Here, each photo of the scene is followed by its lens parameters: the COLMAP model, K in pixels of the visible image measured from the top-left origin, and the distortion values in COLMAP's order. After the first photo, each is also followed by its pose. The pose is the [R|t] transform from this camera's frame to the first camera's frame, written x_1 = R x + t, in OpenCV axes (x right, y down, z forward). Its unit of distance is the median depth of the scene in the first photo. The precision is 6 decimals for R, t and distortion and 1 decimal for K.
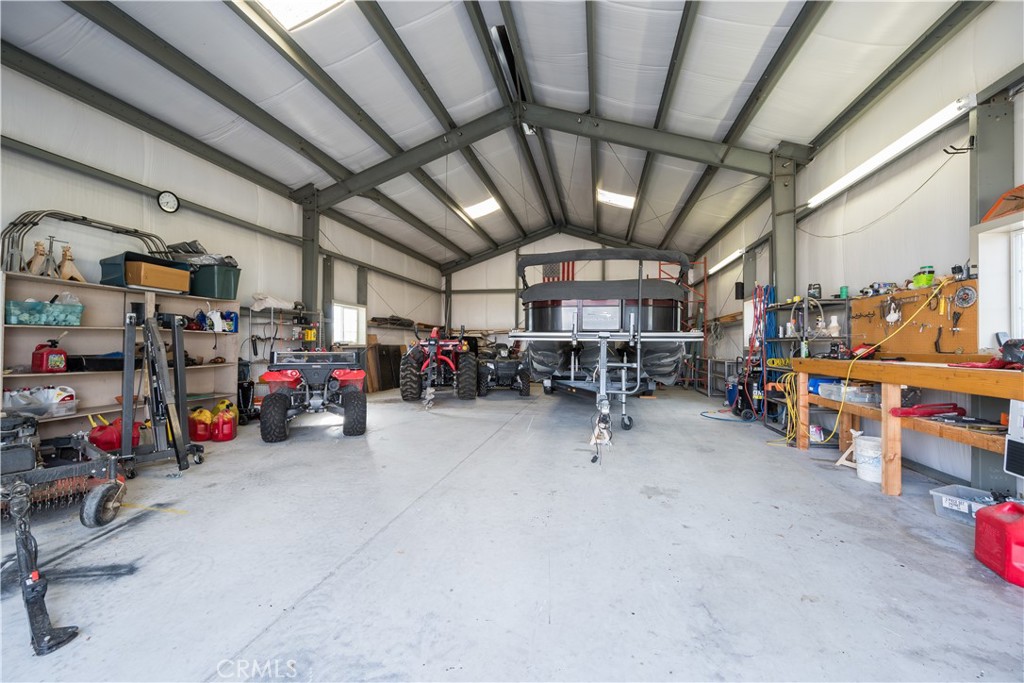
lens RADIAL K [[400.8, 0, 508.7], [0, 400.8, 340.0], [0, 0, 1]] dist [-0.003224, 0.000211]
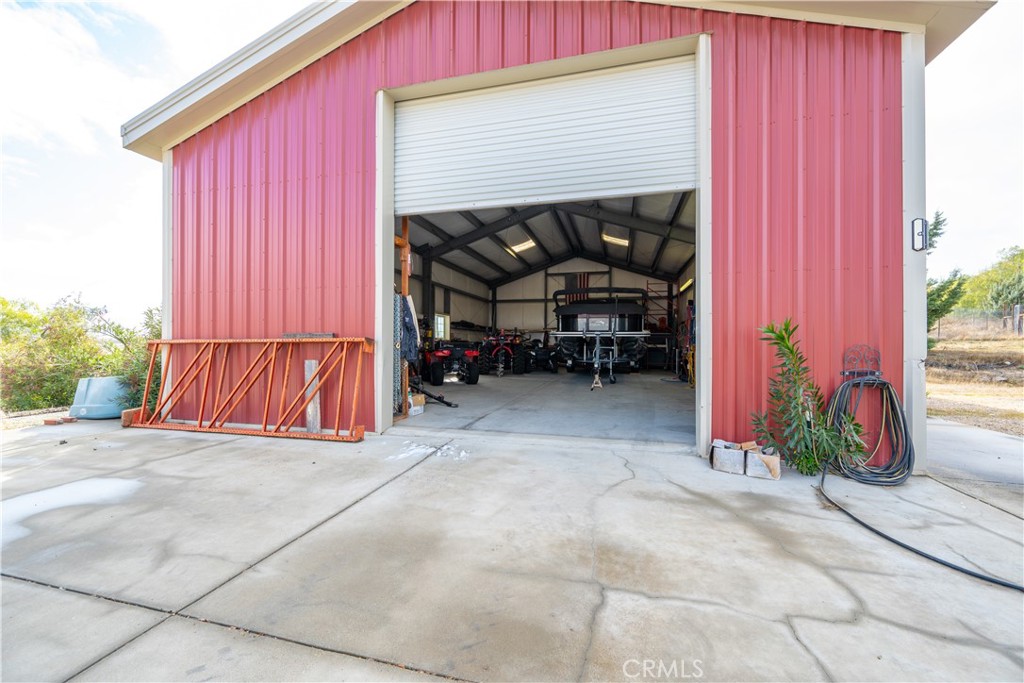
lens RADIAL K [[400.8, 0, 515.3], [0, 400.8, 342.8], [0, 0, 1]] dist [-0.003224, 0.000211]
pose [[0.999577, -0.001783, -0.029034, -0.062244], [0.002102, 0.999938, 0.010939, 0.006403], [0.029013, -0.010996, 0.999519, -0.515412]]
